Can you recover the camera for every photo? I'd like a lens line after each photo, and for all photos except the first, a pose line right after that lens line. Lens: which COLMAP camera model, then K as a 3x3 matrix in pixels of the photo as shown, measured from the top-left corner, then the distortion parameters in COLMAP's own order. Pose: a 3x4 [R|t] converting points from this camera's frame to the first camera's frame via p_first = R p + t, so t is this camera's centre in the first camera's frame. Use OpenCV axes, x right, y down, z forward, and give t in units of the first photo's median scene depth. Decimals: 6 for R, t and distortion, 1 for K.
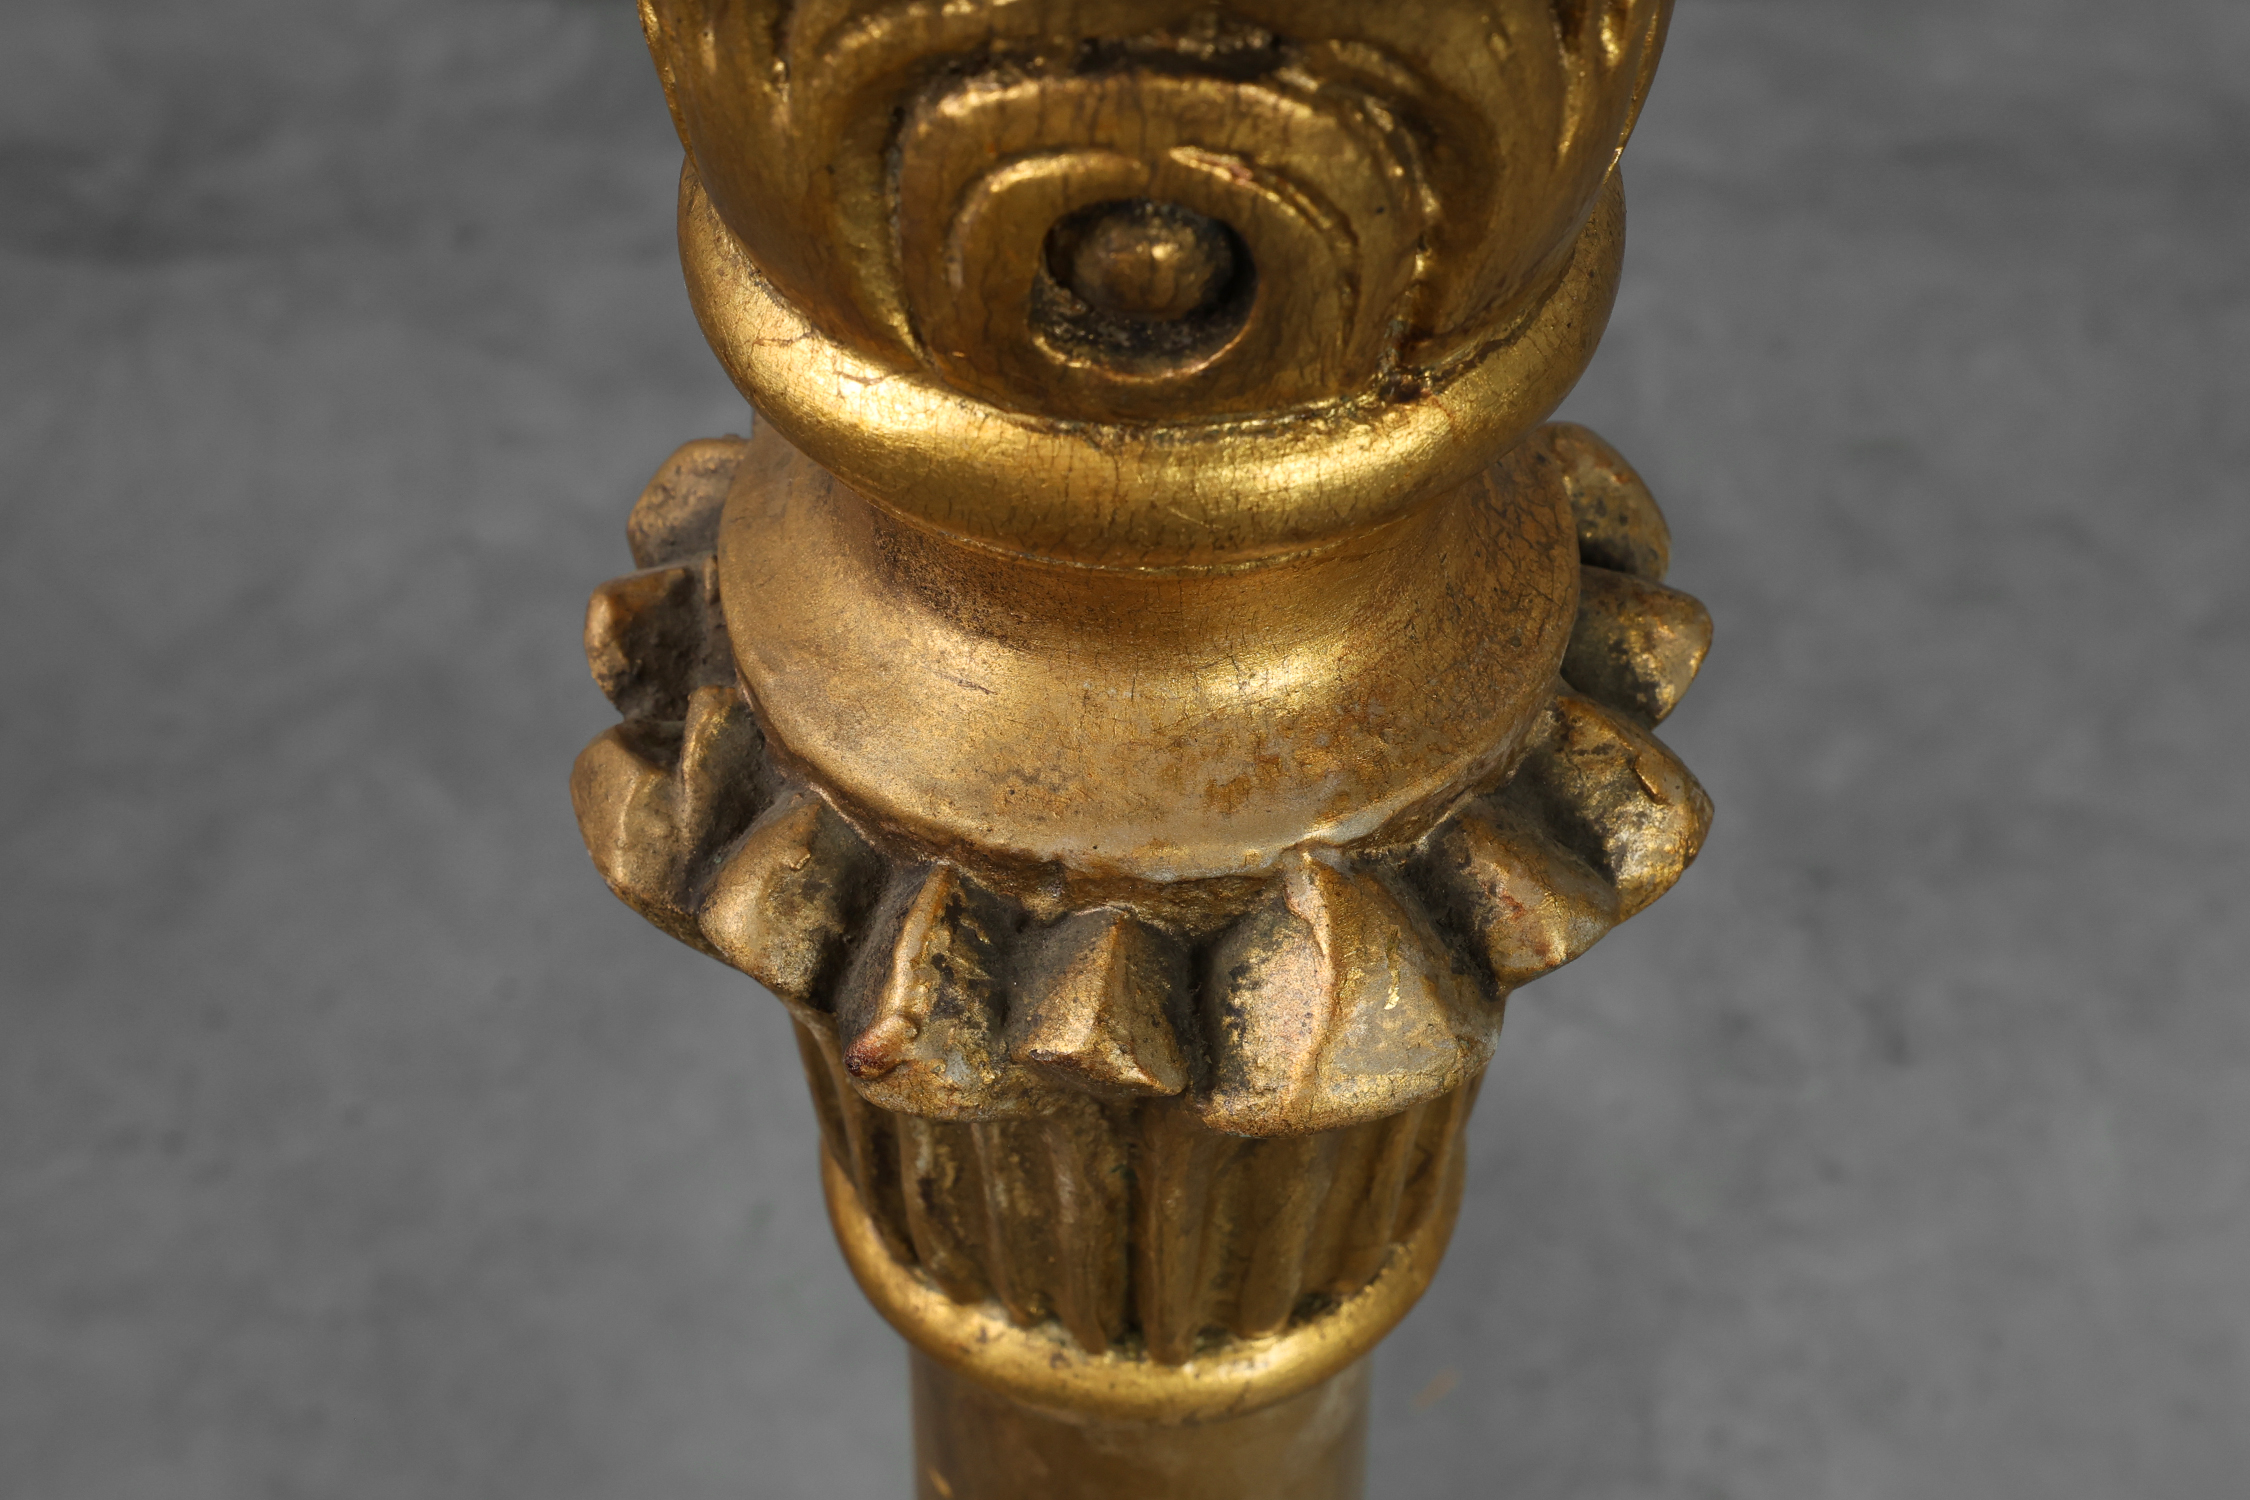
lens RADIAL K [[2627.6, 0, 1116.0], [0, 2627.6, 795.8], [0, 0, 1]] dist [0.000730, -0.003332]
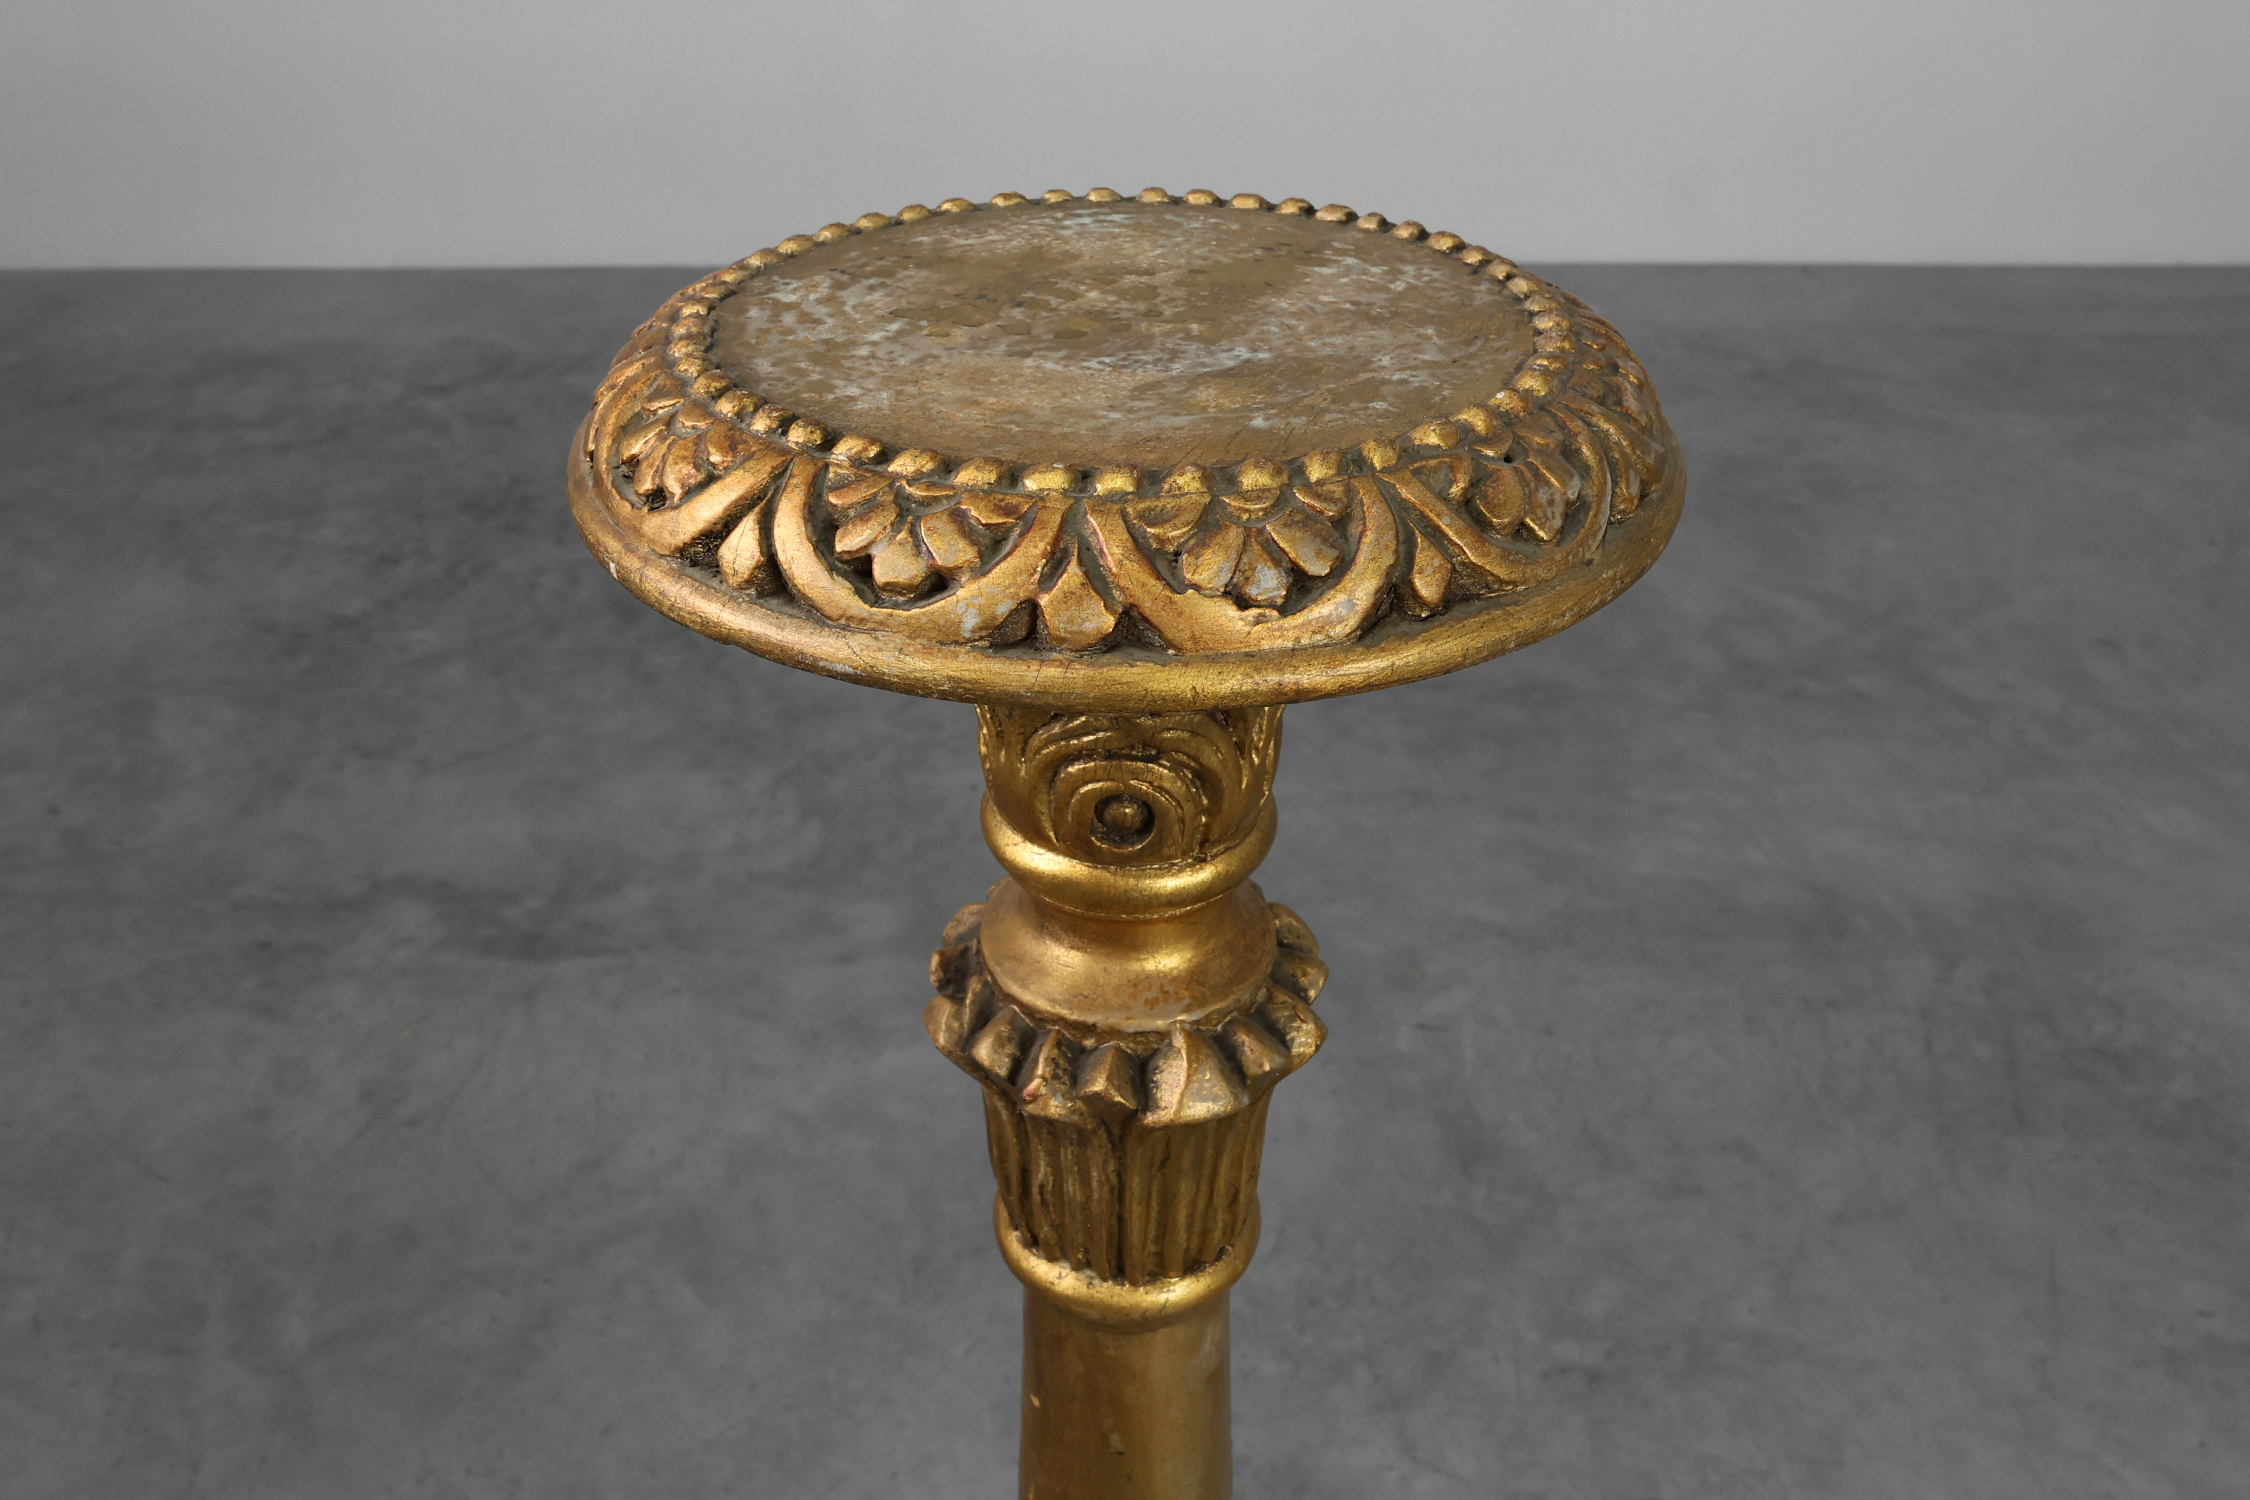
lens RADIAL K [[2259.9, 0, 1125.0], [0, 2259.9, 750.0], [0, 0, 1]] dist [0.000733, 0.001416]
pose [[0.999893, 0.011042, -0.009633, 0.032796], [-0.013649, 0.941013, -0.338094, 0.585357], [0.005331, 0.338189, 0.941063, -1.488755]]
